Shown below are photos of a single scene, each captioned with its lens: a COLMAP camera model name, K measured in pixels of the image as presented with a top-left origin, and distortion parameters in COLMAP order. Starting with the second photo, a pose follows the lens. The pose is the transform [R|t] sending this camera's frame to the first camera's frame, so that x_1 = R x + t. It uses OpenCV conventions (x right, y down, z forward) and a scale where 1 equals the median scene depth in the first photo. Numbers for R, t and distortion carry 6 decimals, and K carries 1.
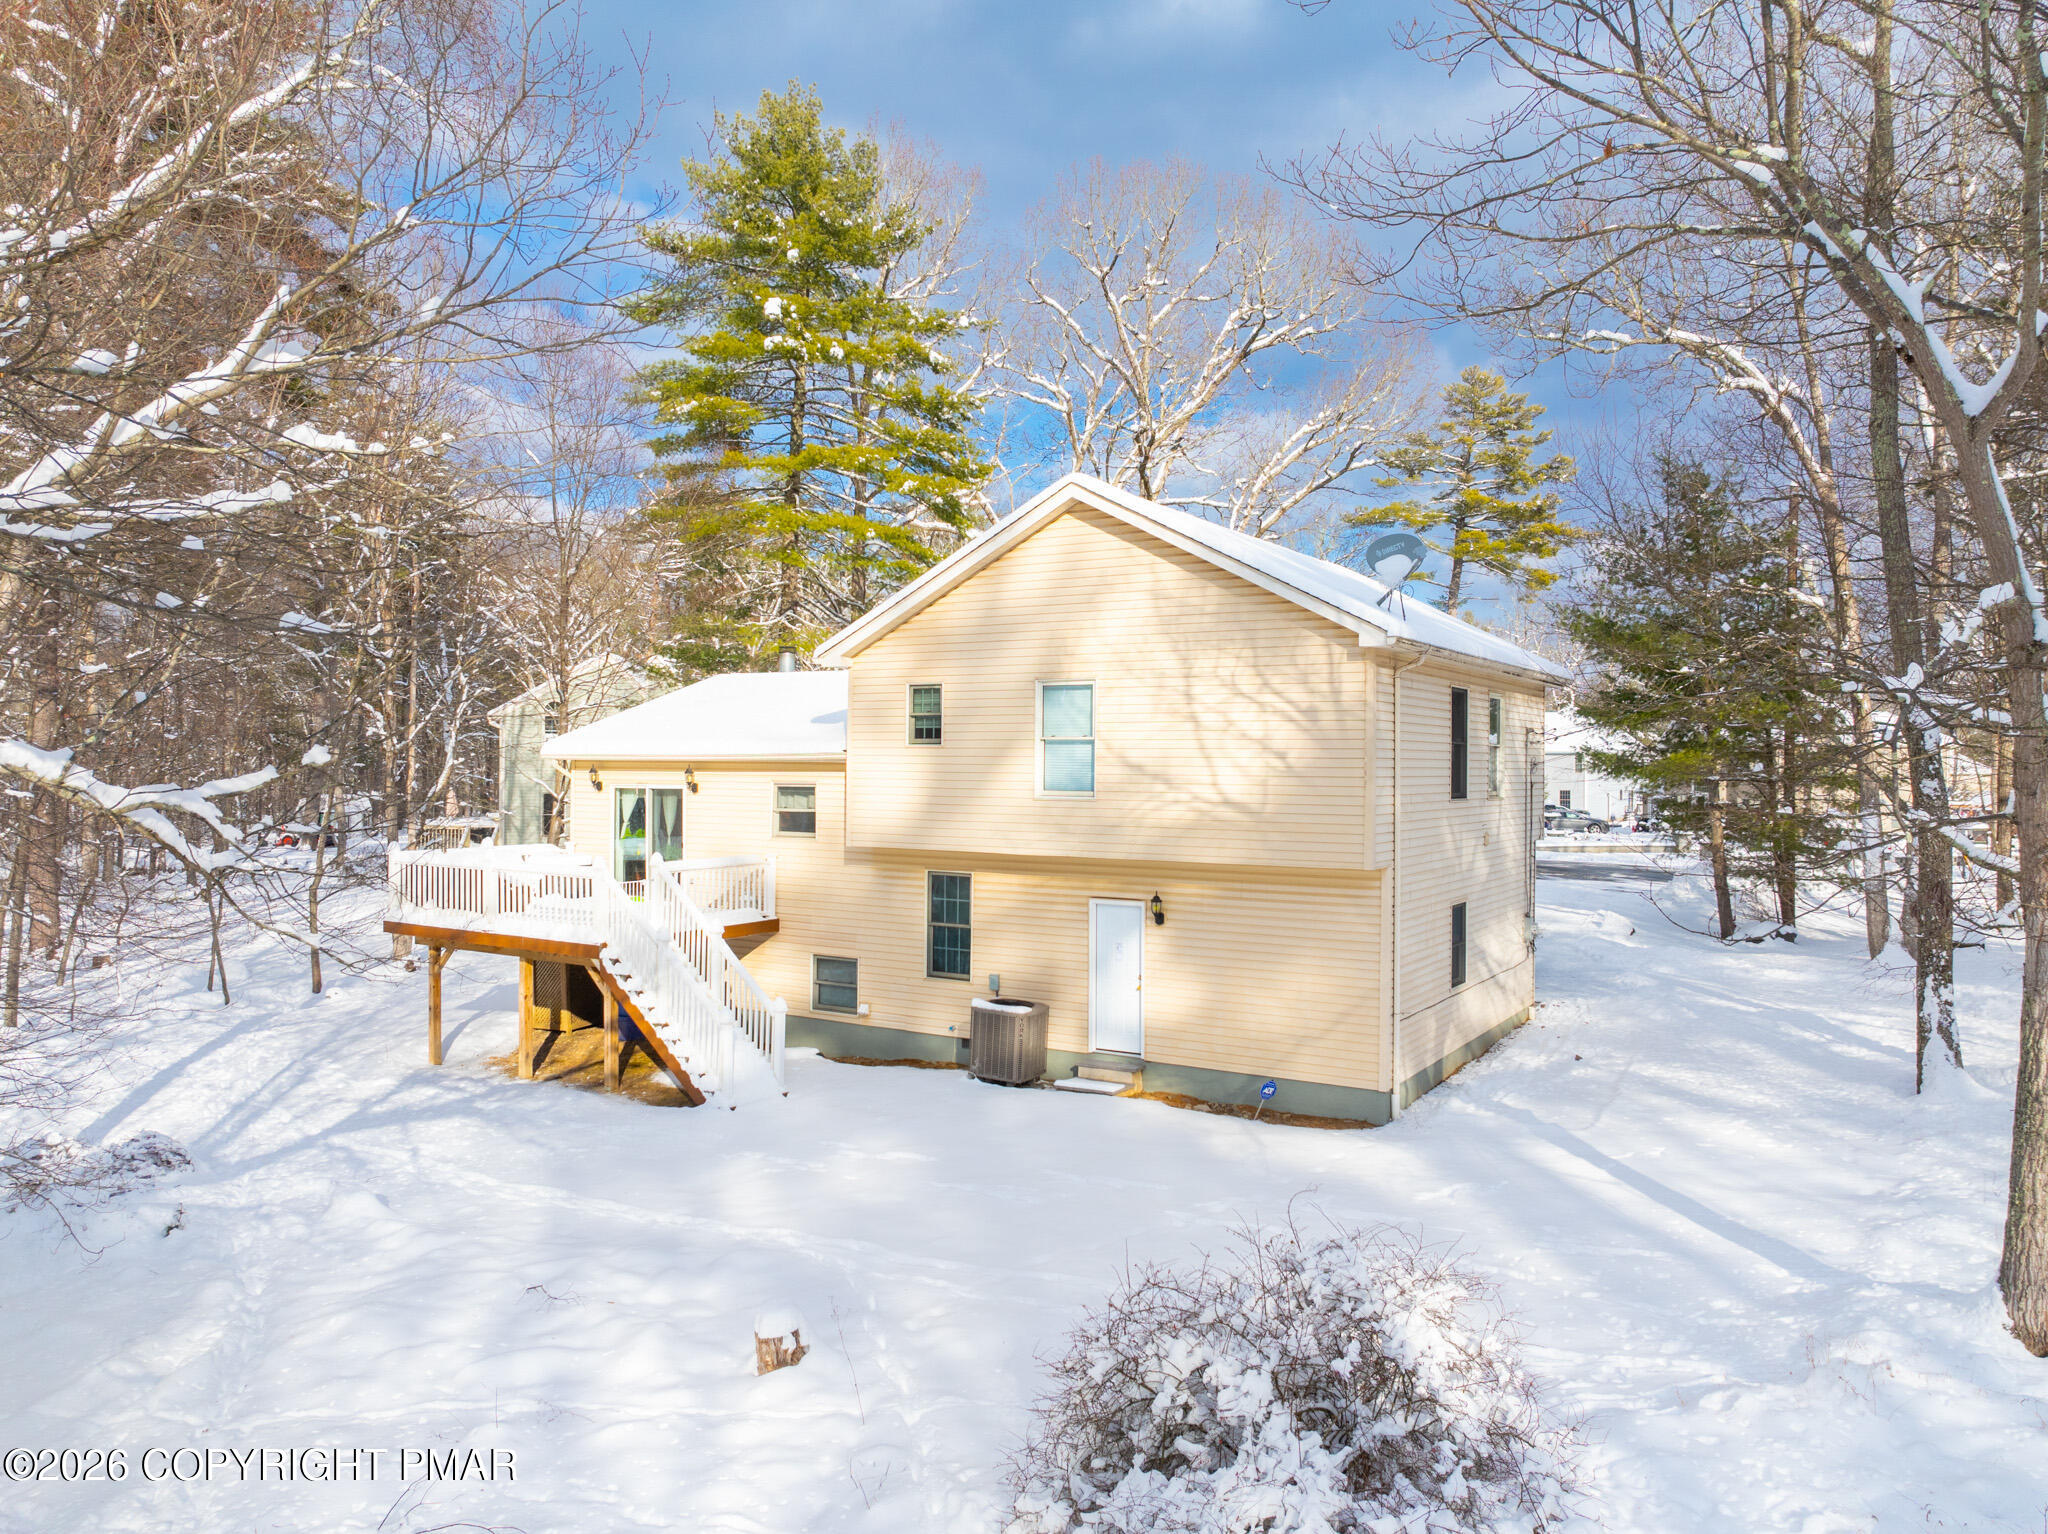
lens RADIAL K [[1433.6, 0, 1030.9], [0, 1433.6, 759.6], [0, 0, 1]] dist [-0.021445, -0.001262]
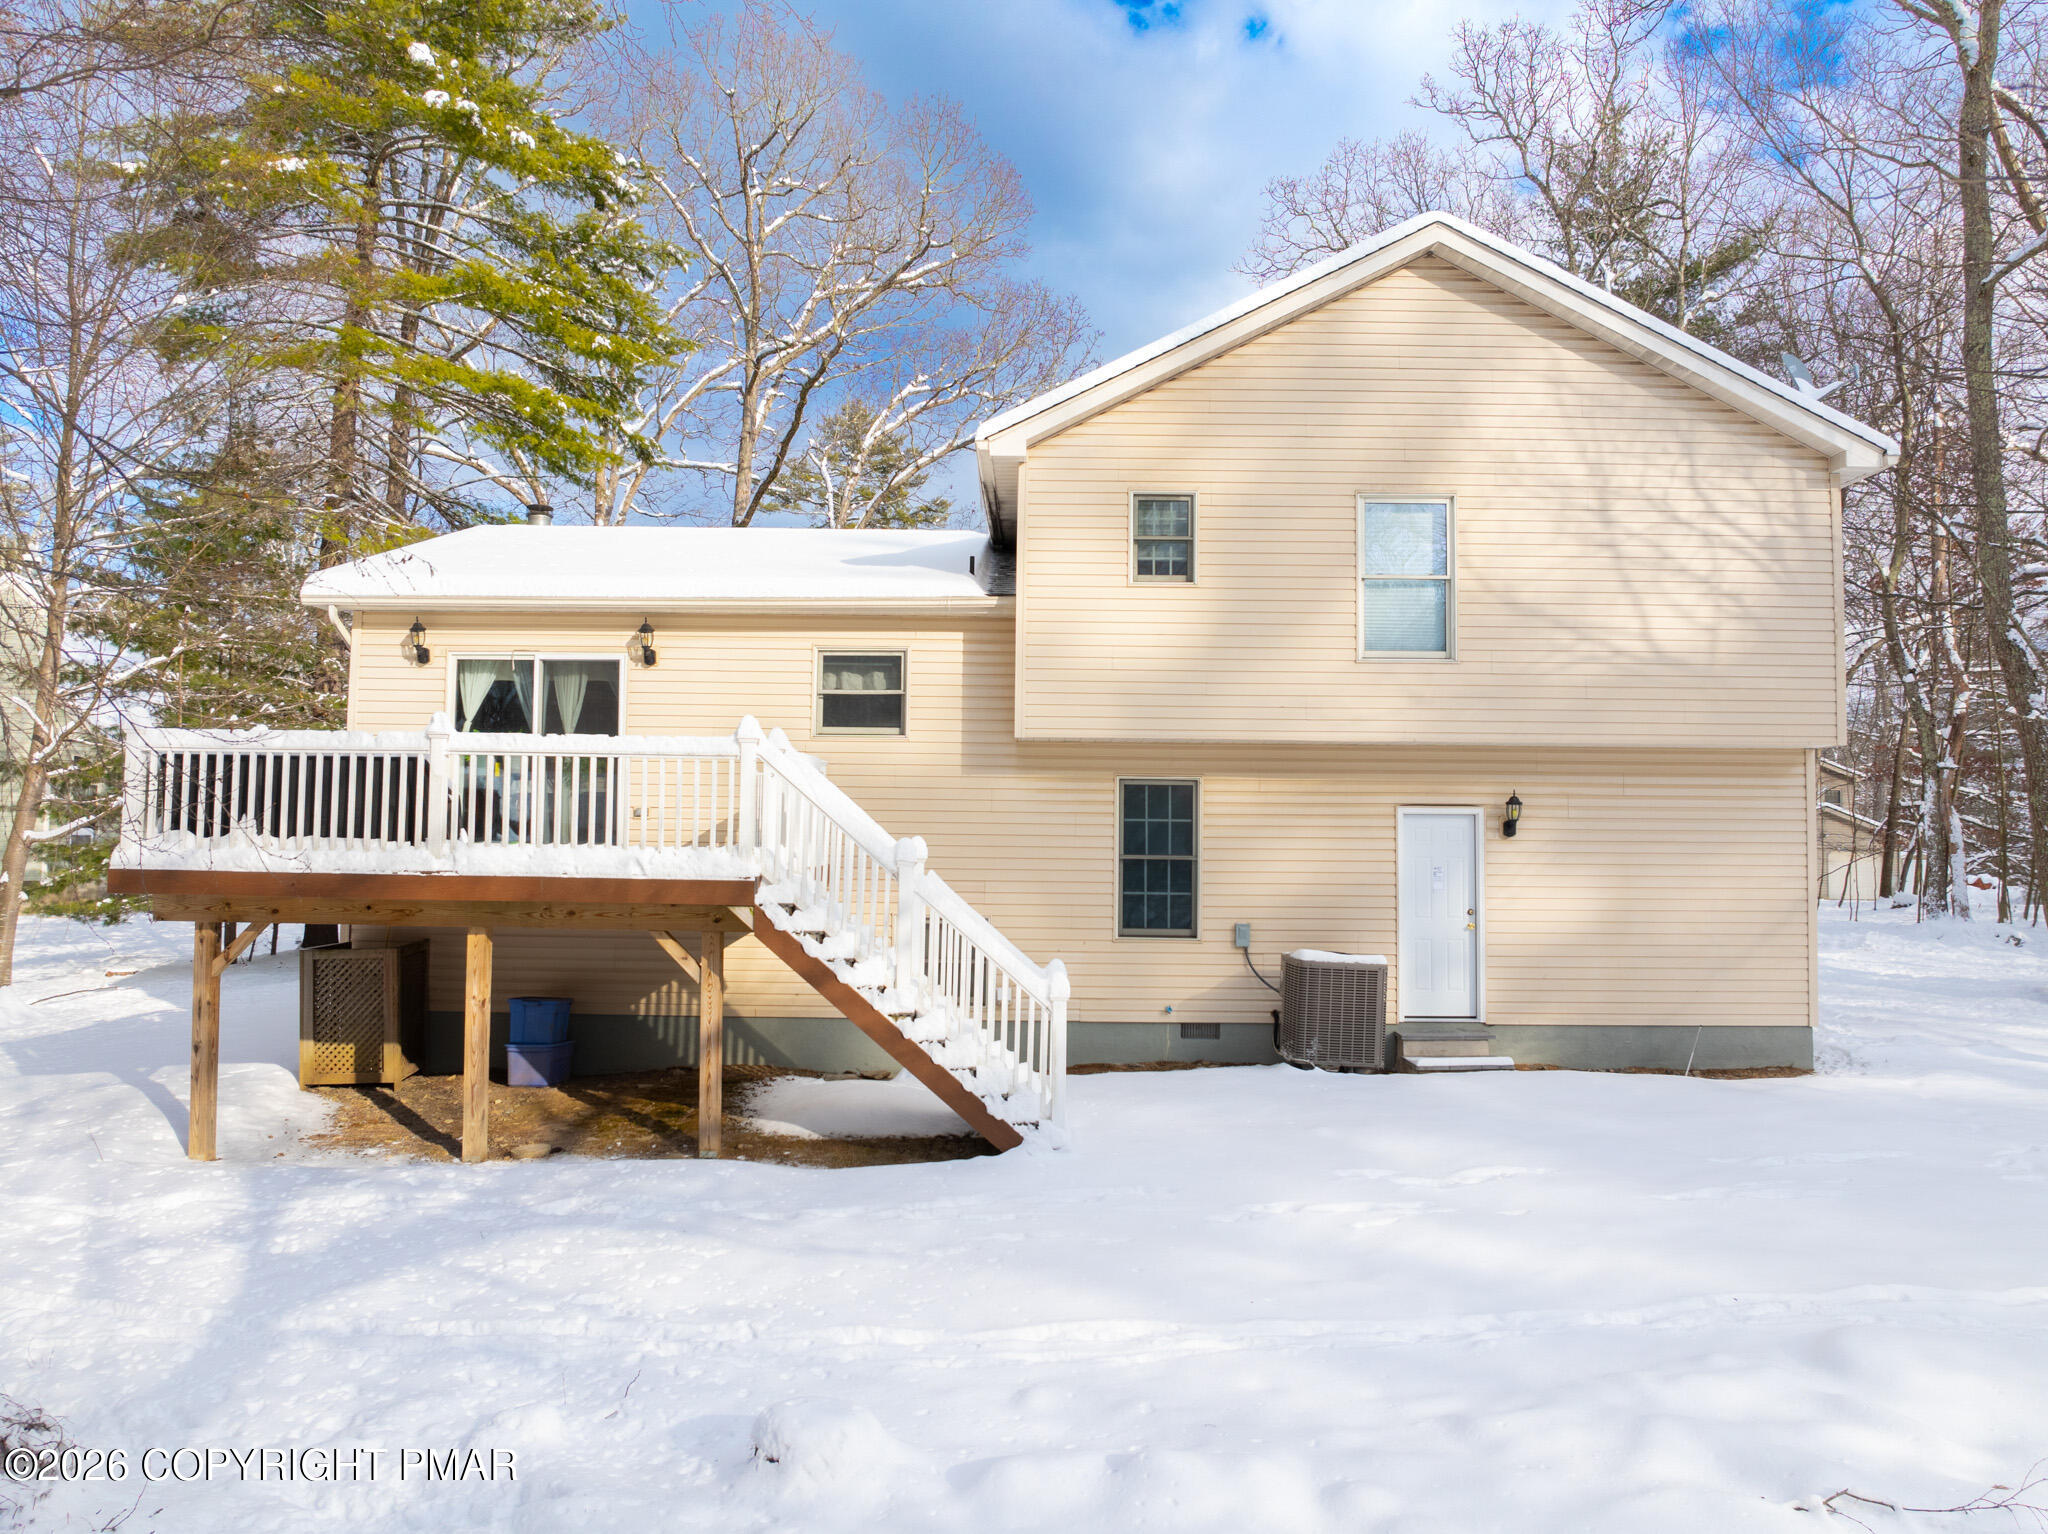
lens RADIAL K [[1433.6, 0, 1030.9], [0, 1433.6, 759.6], [0, 0, 1]] dist [-0.021445, -0.001262]
pose [[0.852832, 0.030153, 0.521314, -0.468562], [-0.005260, 0.998777, -0.049165, 0.104431], [-0.522159, 0.039187, 0.851947, 0.458926]]
